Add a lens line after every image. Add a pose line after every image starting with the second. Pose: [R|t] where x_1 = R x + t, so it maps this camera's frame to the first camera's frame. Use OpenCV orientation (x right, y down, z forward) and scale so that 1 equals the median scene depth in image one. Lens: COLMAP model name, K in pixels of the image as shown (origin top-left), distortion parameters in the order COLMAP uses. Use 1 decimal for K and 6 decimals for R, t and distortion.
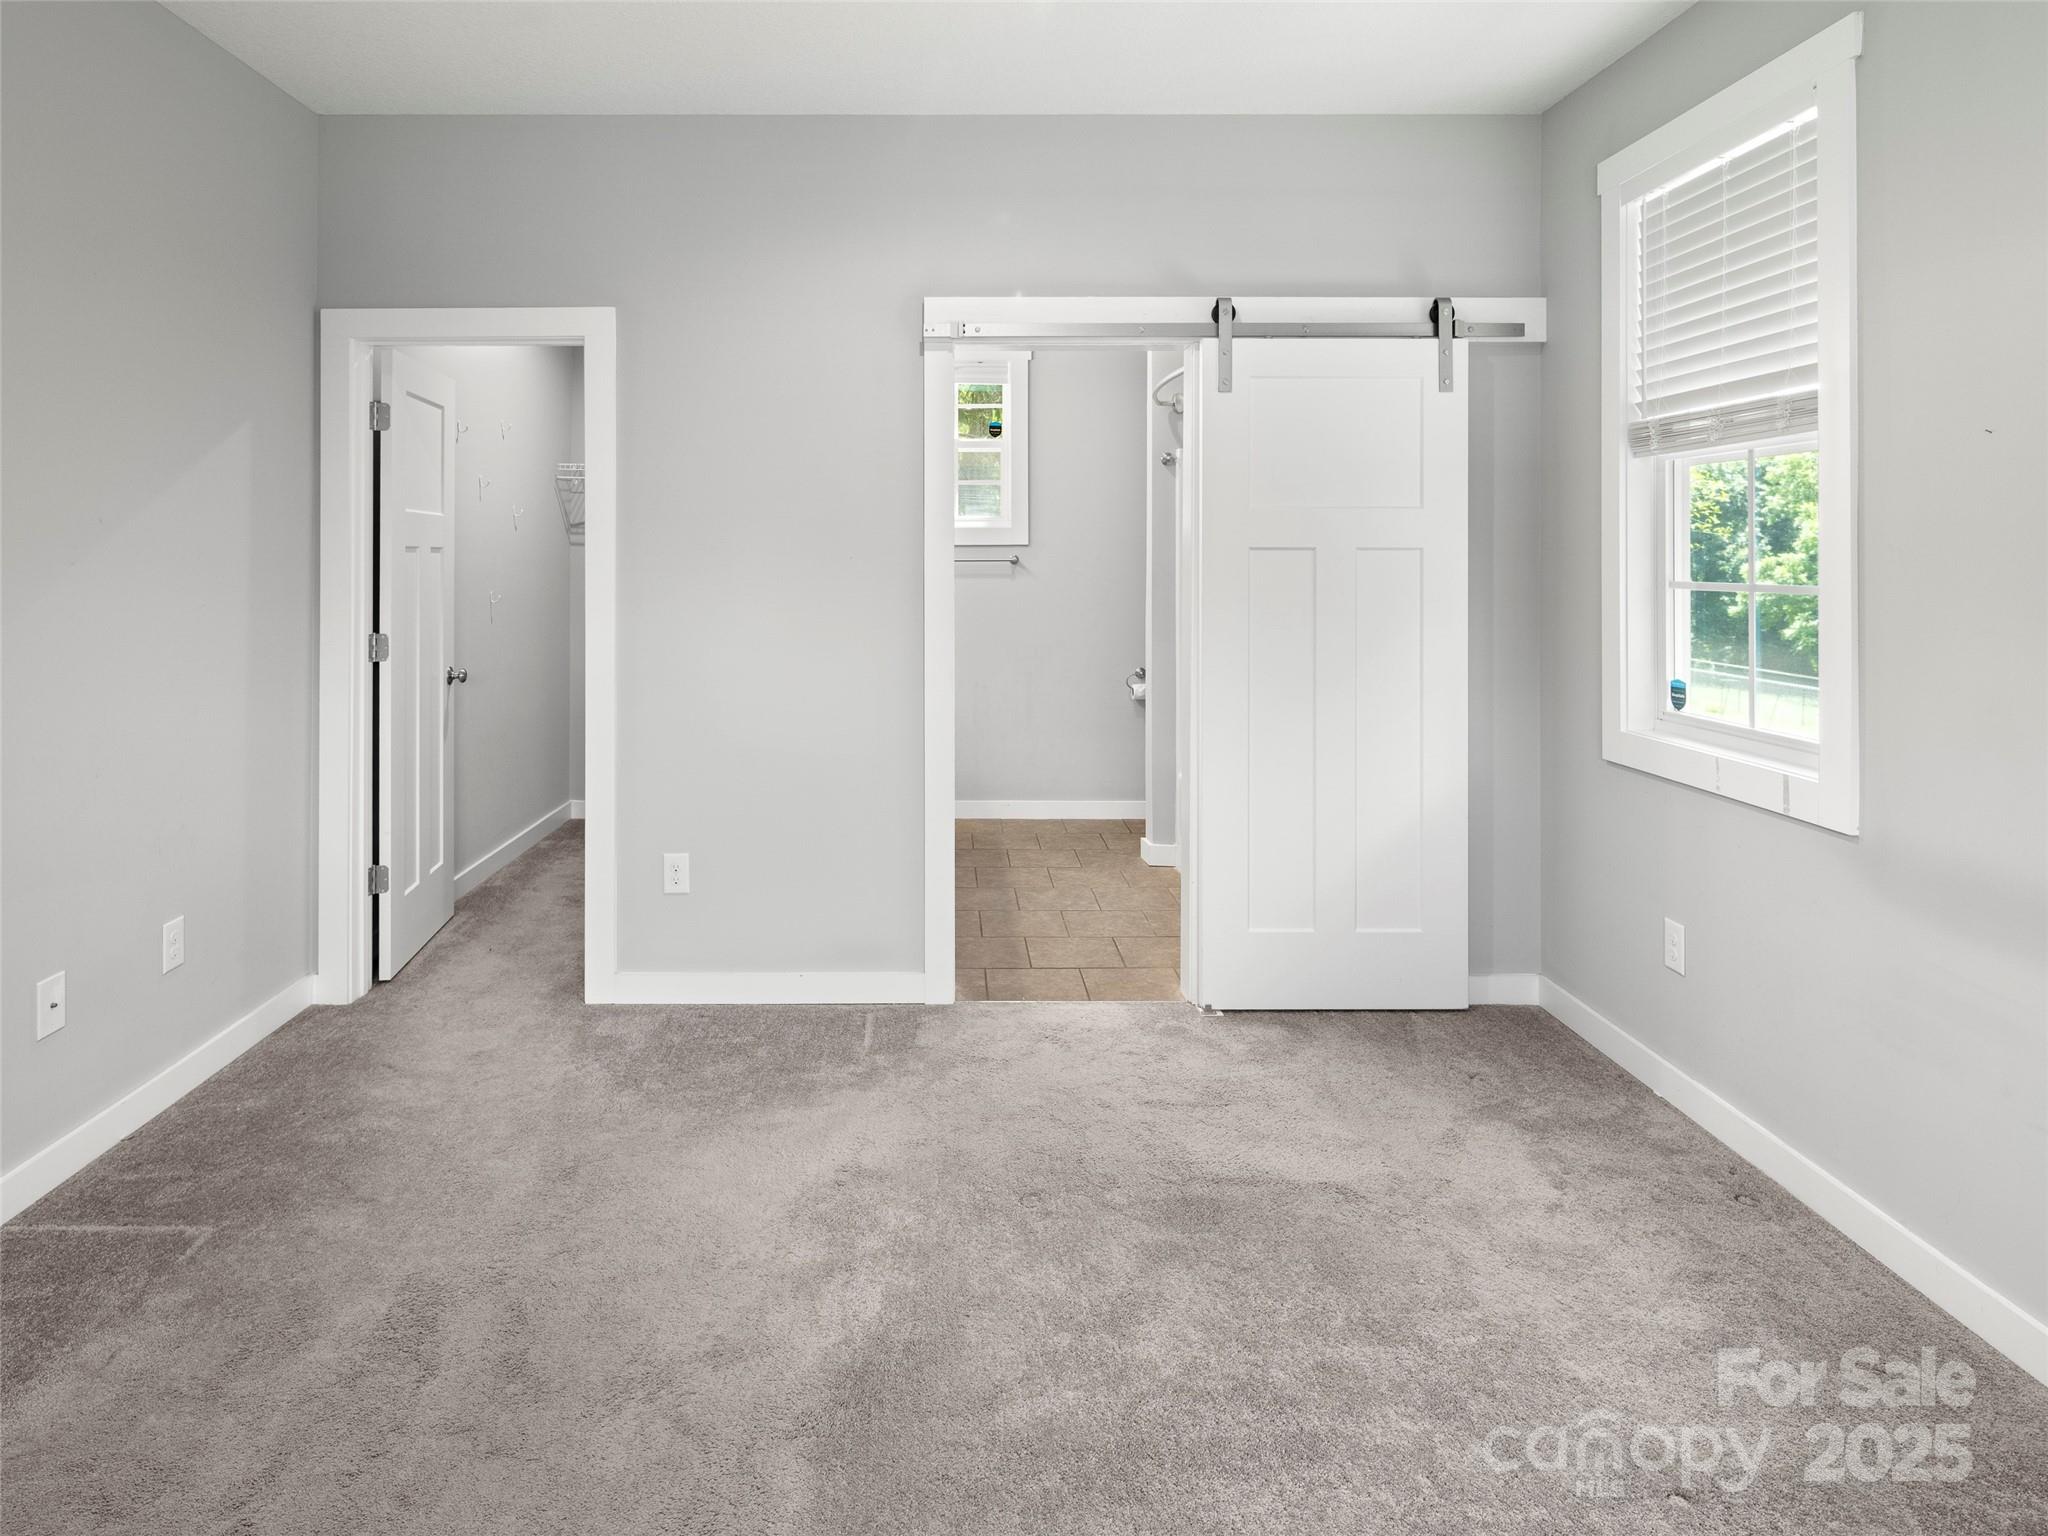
lens RADIAL K [[1163.5, 0, 1015.1], [0, 1163.5, 561.4], [0, 0, 1]] dist [0.005076, -0.003063]
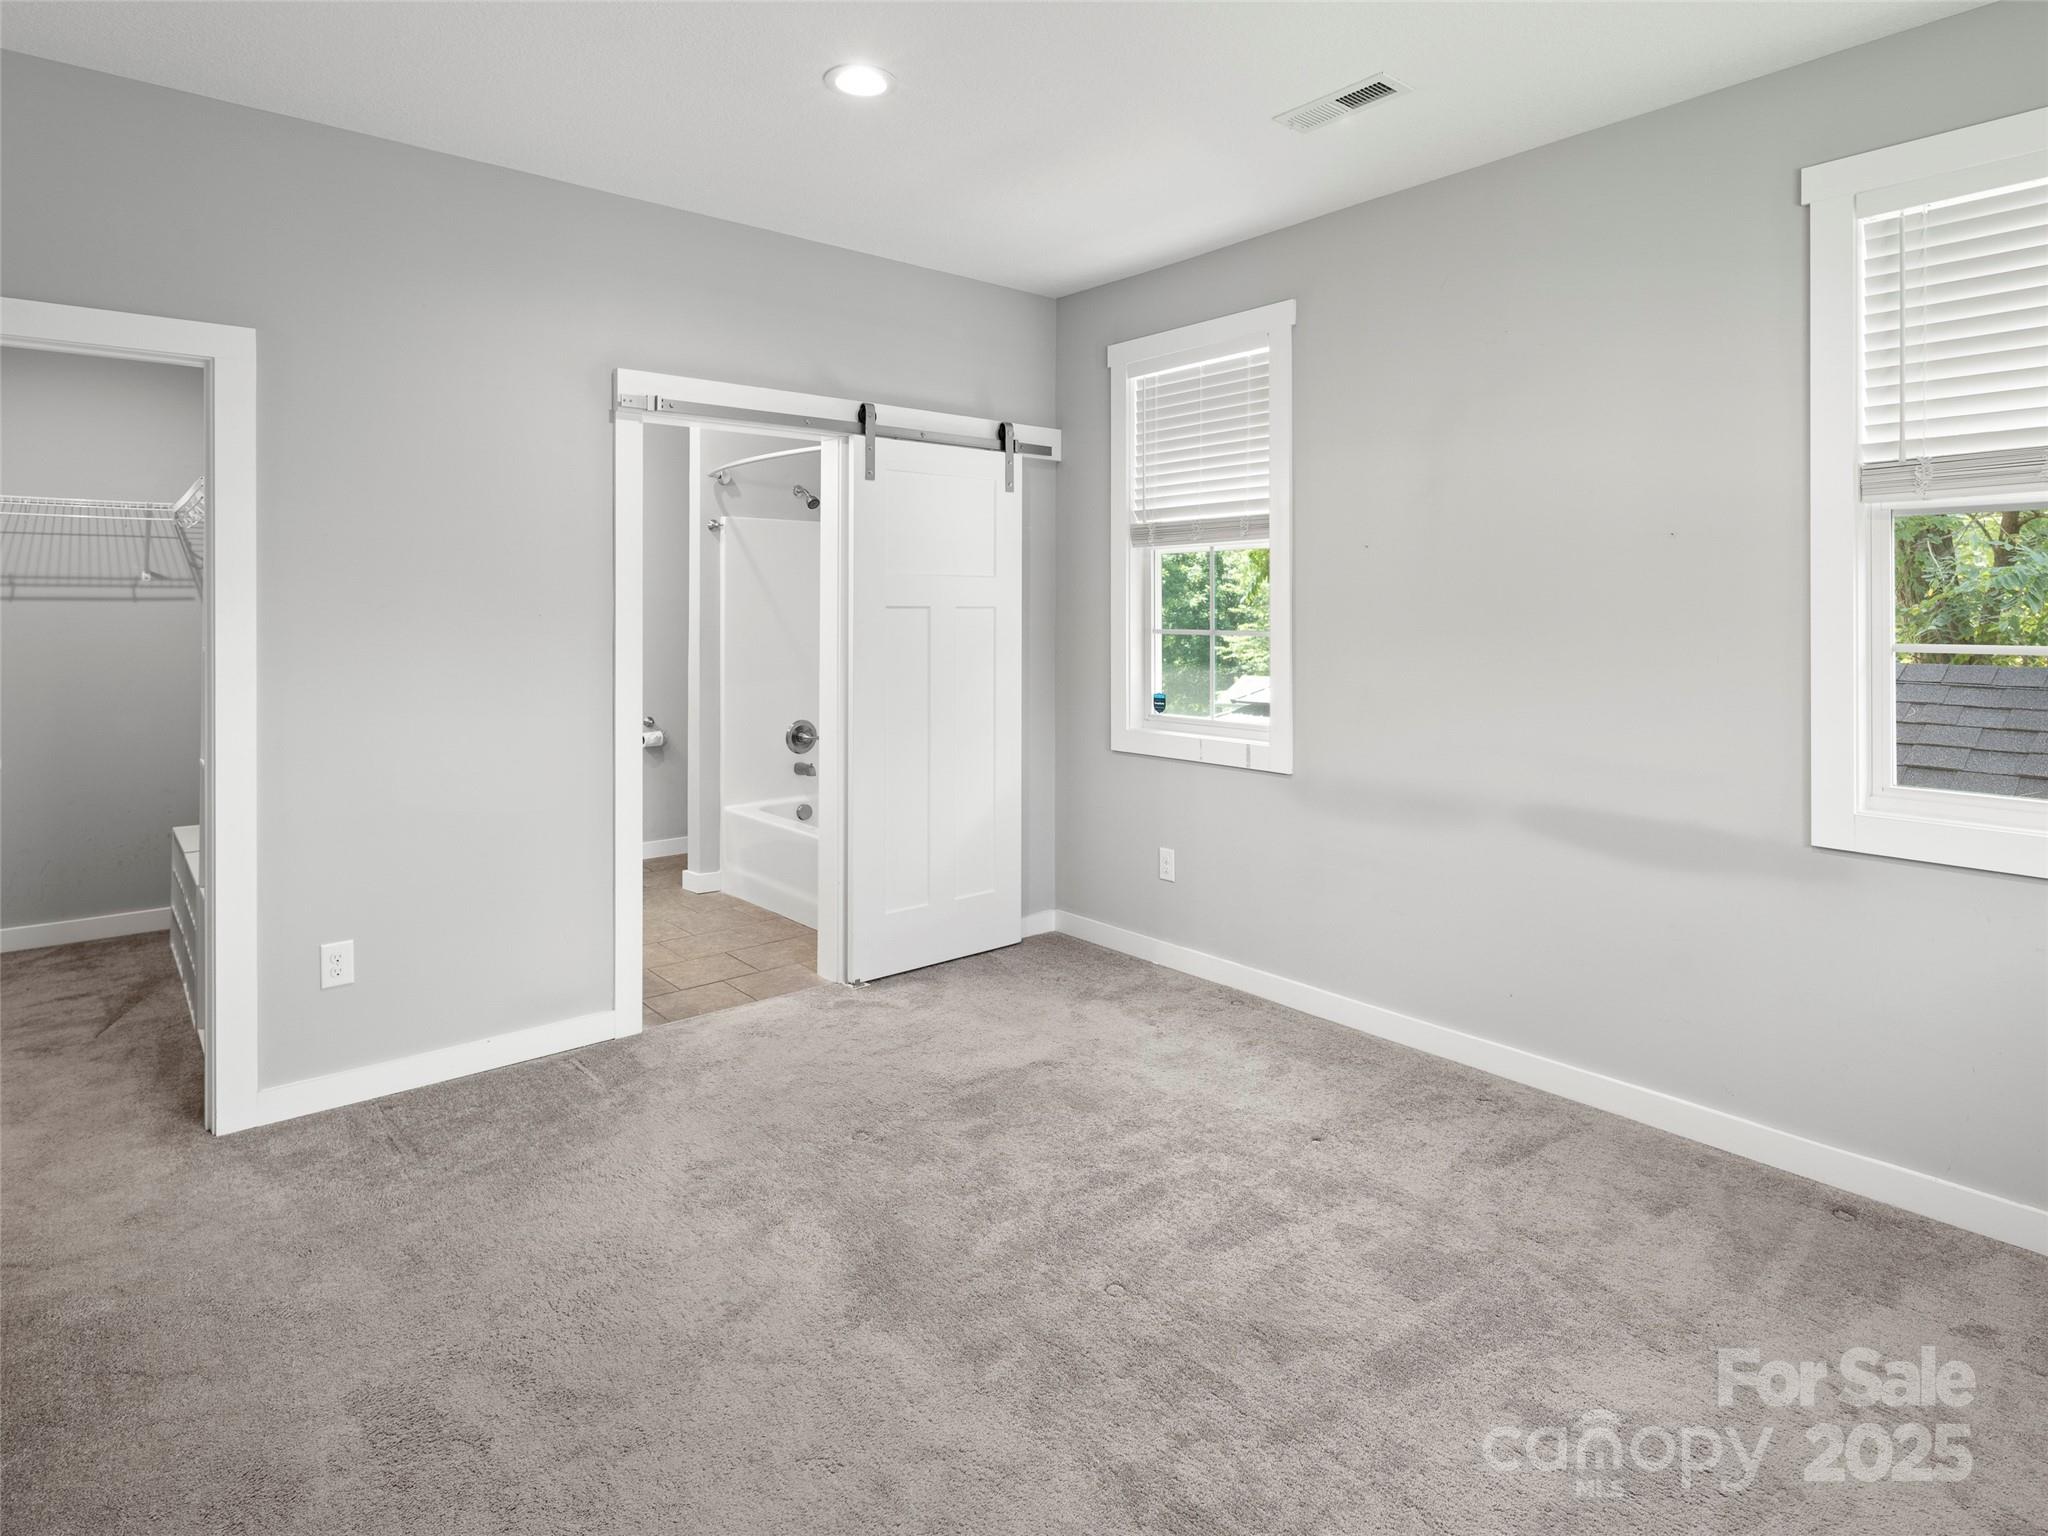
lens RADIAL K [[1115.7, 0, 1028.1], [0, 1115.7, 621.9], [0, 0, 1]] dist [0.008906, -0.007896]
pose [[0.765788, -0.007387, 0.643051, -0.495760], [0.003941, 0.999969, 0.006794, -0.002866], [-0.643081, -0.002668, 0.765793, -0.015566]]
